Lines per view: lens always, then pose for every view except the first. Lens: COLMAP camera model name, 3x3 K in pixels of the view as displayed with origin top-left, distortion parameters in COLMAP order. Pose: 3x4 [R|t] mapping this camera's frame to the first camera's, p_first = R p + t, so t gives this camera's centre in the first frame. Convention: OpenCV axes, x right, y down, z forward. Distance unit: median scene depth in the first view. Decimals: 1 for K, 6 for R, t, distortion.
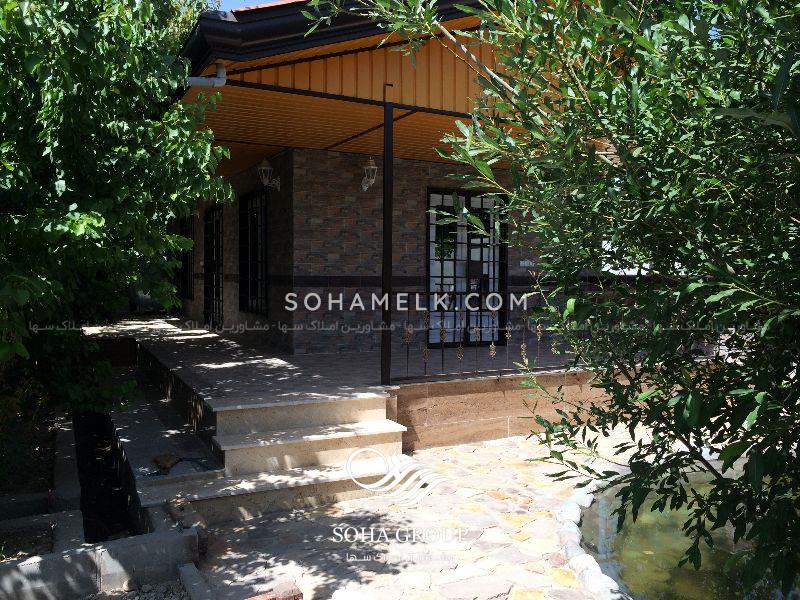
lens RADIAL K [[690.5, 0, 400.0], [0, 690.5, 300.0], [0, 0, 1]] dist [0.092485, -0.007314]
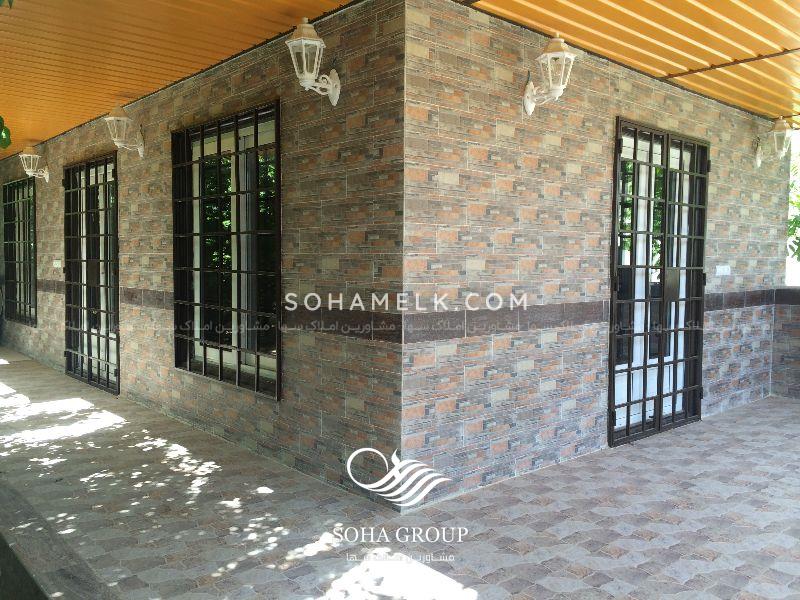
lens RADIAL K [[690.5, 0, 400.0], [0, 690.5, 300.0], [0, 0, 1]] dist [0.092485, -0.007314]
pose [[0.969706, -0.014251, 0.243859, -0.239768], [0.009629, 0.999751, 0.020132, -0.049521], [-0.244085, -0.017174, 0.969602, 0.588307]]
